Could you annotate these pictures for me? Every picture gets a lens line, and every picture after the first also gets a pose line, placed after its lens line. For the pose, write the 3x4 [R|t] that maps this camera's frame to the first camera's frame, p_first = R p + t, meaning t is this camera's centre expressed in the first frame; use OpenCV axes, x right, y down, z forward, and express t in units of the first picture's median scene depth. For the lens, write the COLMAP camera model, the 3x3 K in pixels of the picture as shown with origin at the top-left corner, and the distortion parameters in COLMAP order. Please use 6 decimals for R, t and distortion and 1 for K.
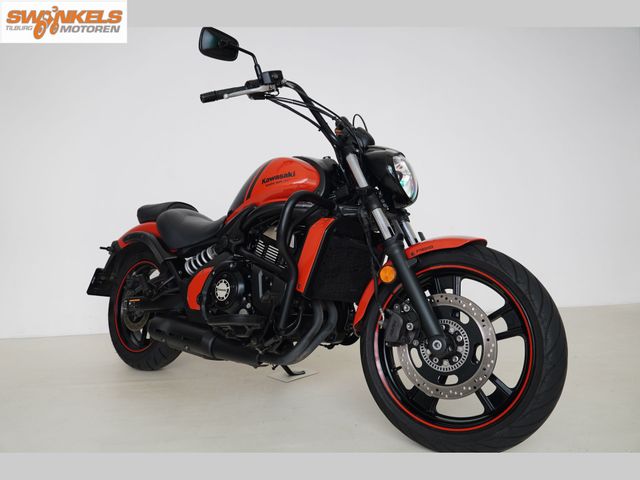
lens RADIAL K [[465.8, 0, 320.0], [0, 465.8, 240.0], [0, 0, 1]] dist [-0.030184, -0.002692]
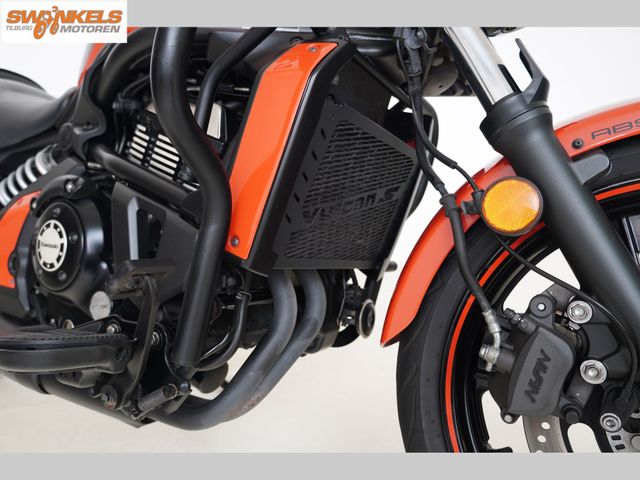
lens RADIAL K [[465.8, 0, 320.0], [0, 465.8, 240.0], [0, 0, 1]] dist [-0.030184, -0.002692]
pose [[0.992173, -0.014261, 0.124055, -0.022348], [-0.004061, 0.989247, 0.146195, 0.042894], [-0.124806, -0.145554, 0.981447, 0.589985]]
